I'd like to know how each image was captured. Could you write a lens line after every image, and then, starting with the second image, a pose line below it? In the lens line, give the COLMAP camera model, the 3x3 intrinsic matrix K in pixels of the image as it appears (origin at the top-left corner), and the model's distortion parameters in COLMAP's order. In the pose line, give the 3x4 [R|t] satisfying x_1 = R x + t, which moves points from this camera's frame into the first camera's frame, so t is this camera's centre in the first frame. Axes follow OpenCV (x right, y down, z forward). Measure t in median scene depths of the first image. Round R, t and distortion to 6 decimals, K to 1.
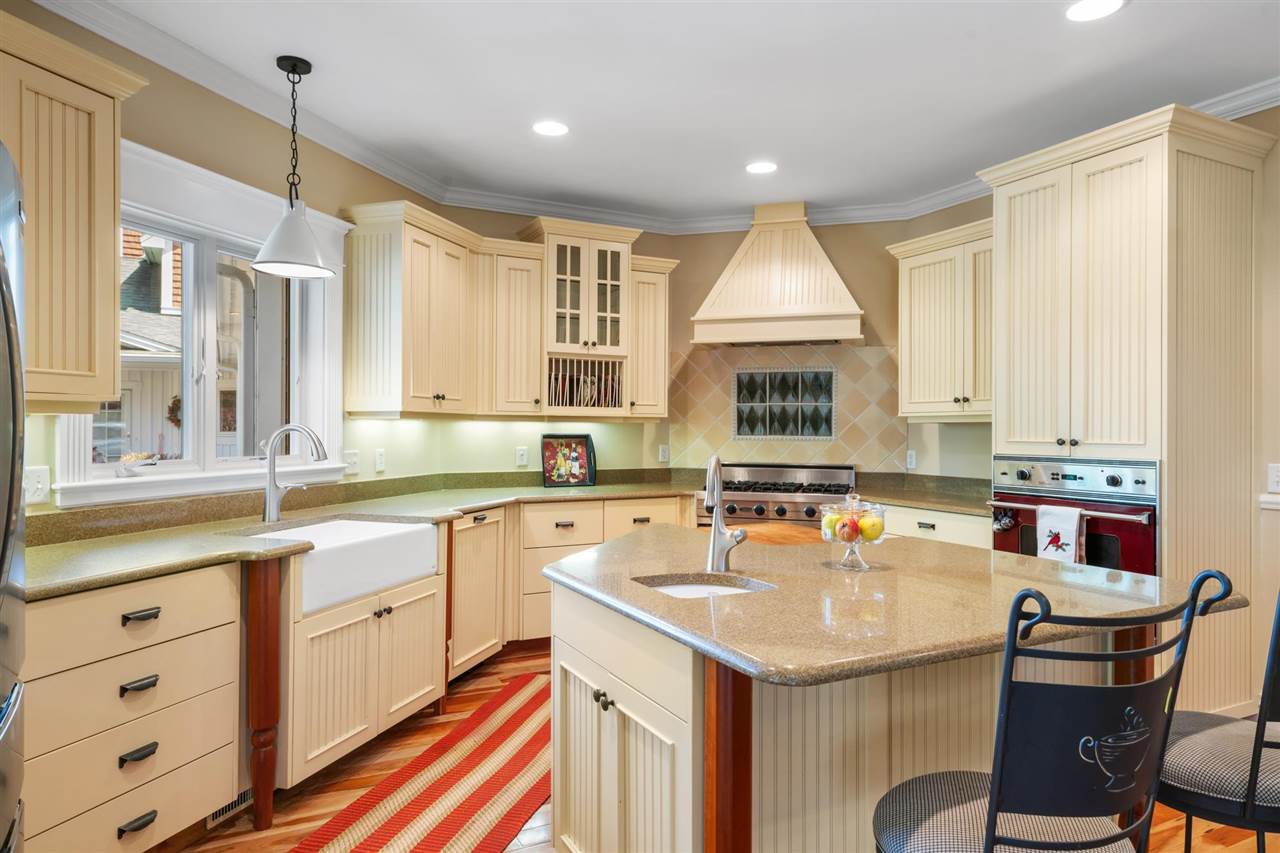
lens RADIAL K [[787.7, 0, 642.5], [0, 787.7, 429.1], [0, 0, 1]] dist [0.001669, 0.000522]
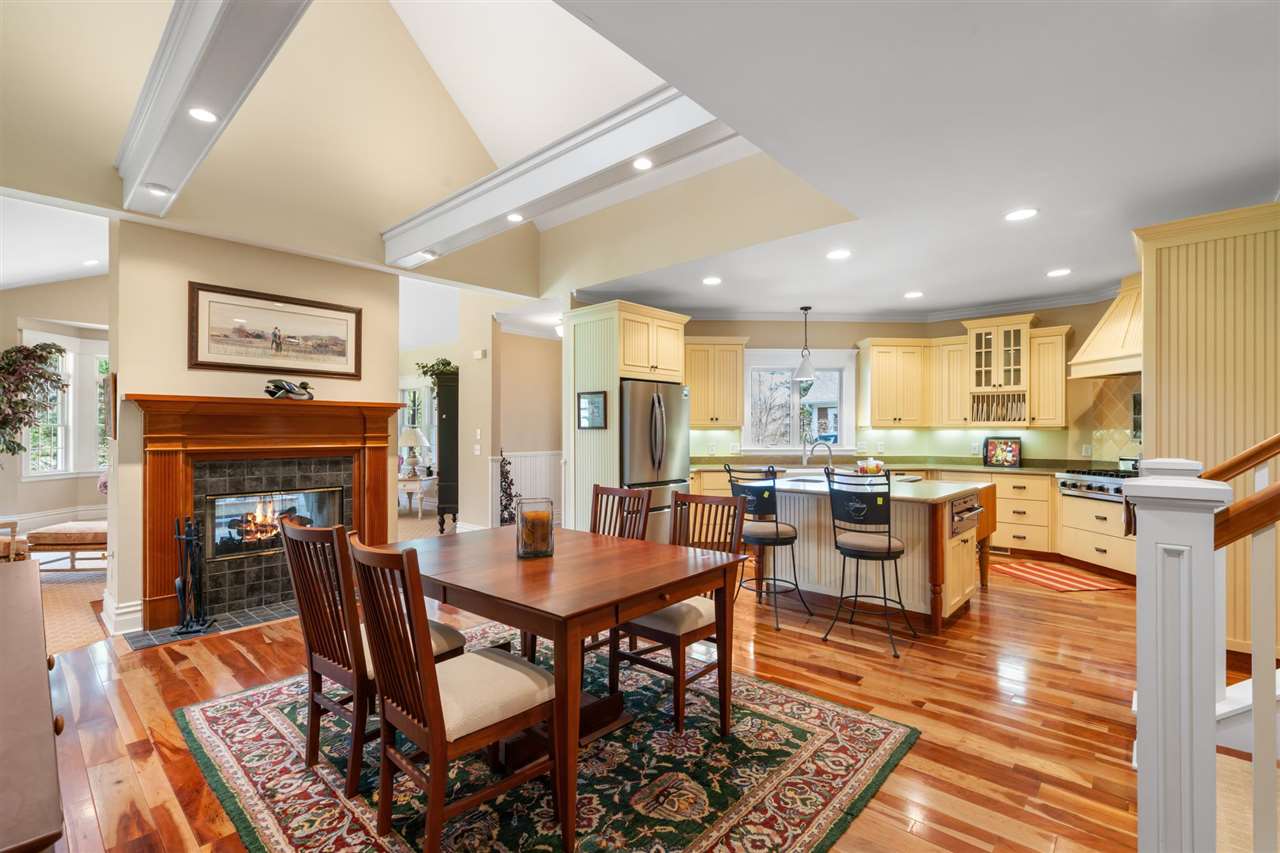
lens RADIAL K [[574.4, 0, 642.7], [0, 574.4, 429.4], [0, 0, 1]] dist [-0.004722, 0.000307]
pose [[0.349500, -0.006753, -0.936912, 0.872860], [-0.002208, 0.999965, -0.008031, 0.002040], [0.936934, 0.004875, 0.349473, -0.198047]]
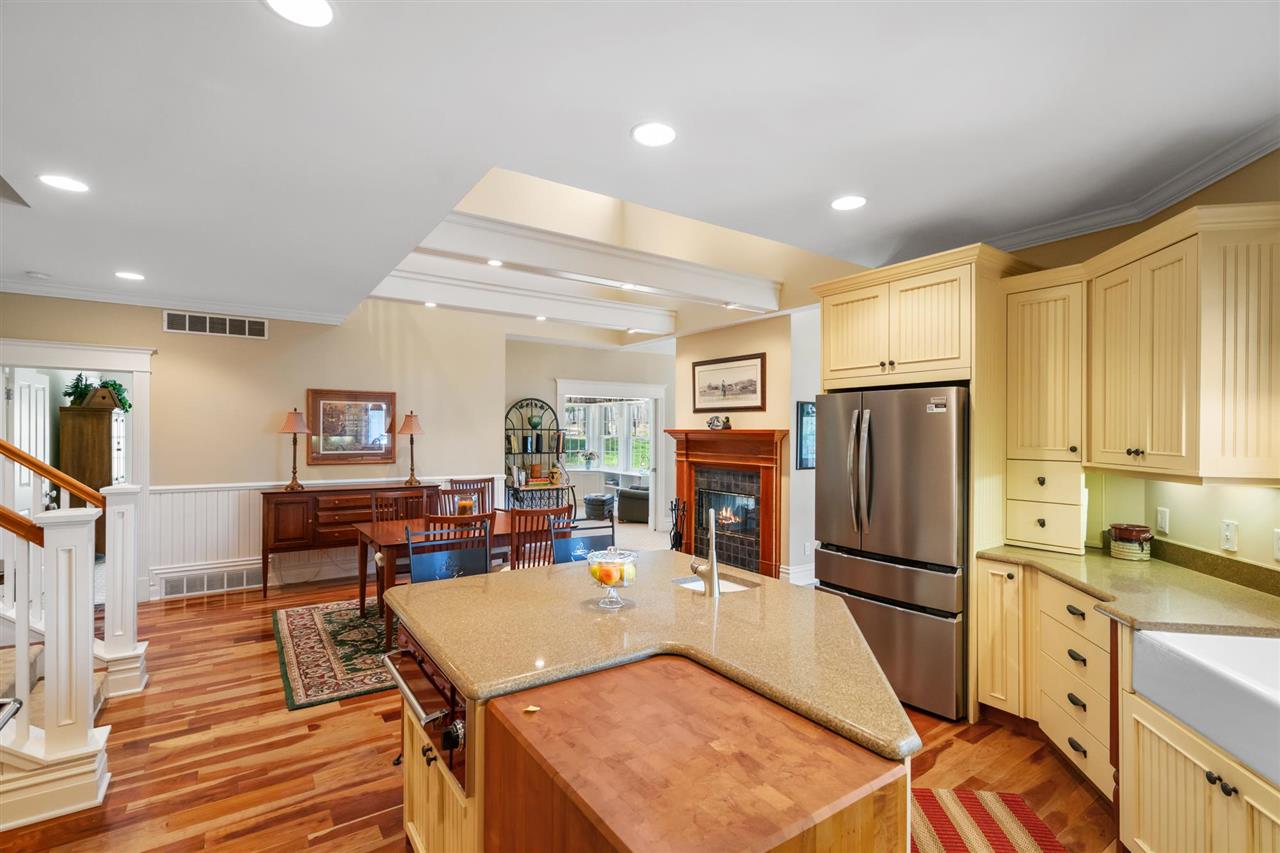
lens RADIAL K [[583.5, 0, 640.0], [0, 583.5, 426.5], [0, 0, 1]] dist [-0.002246, 0.000175]
pose [[-0.992104, -0.009707, -0.125041, 0.163777], [-0.009277, 0.999949, -0.004026, -0.051988], [0.125074, -0.002835, -0.992143, 0.927967]]
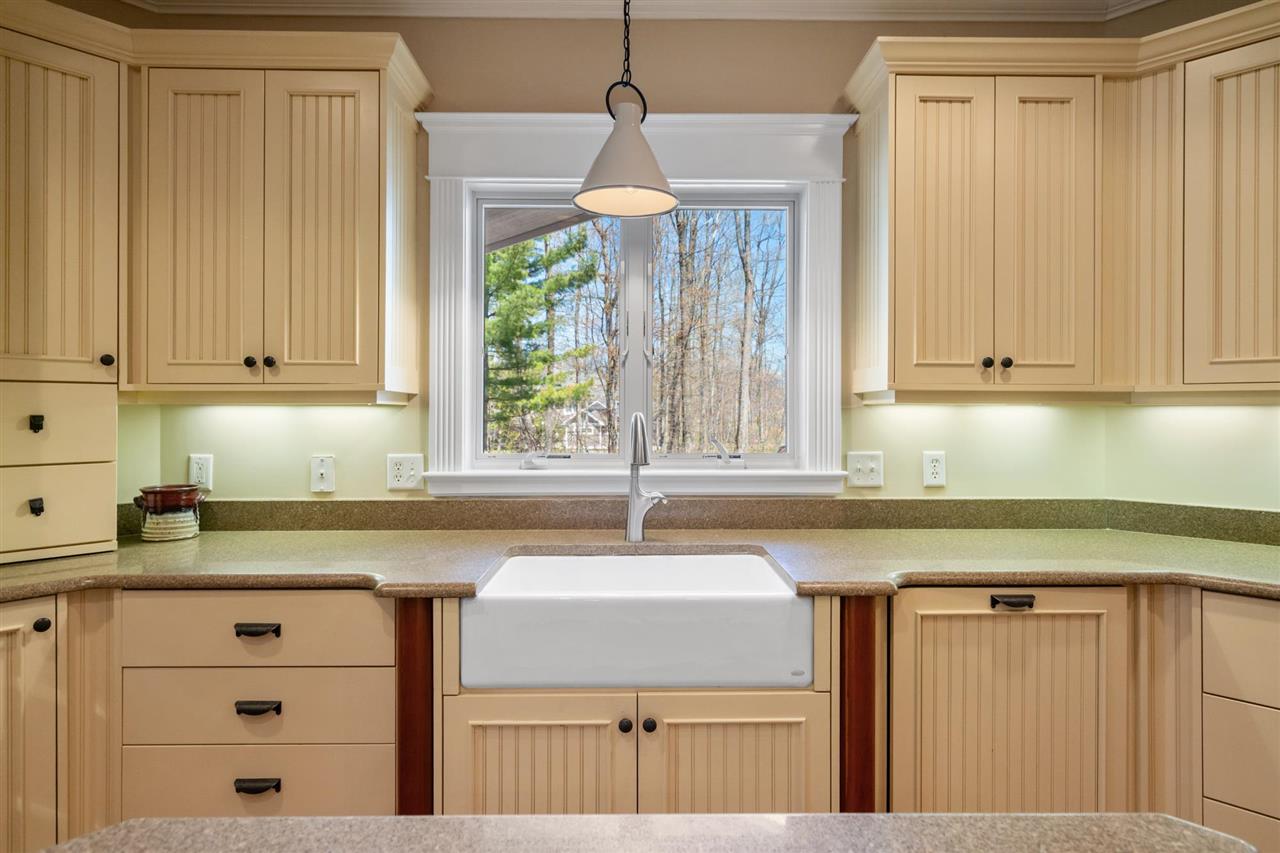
lens RADIAL K [[705.3, 0, 642.8], [0, 705.3, 407.9], [0, 0, 1]] dist [0.006267, 0.000416]
pose [[0.316769, -0.009290, -0.948457, 0.118719], [-0.002310, 0.999942, -0.010566, -0.002607], [0.948500, 0.005538, 0.316729, 0.530858]]
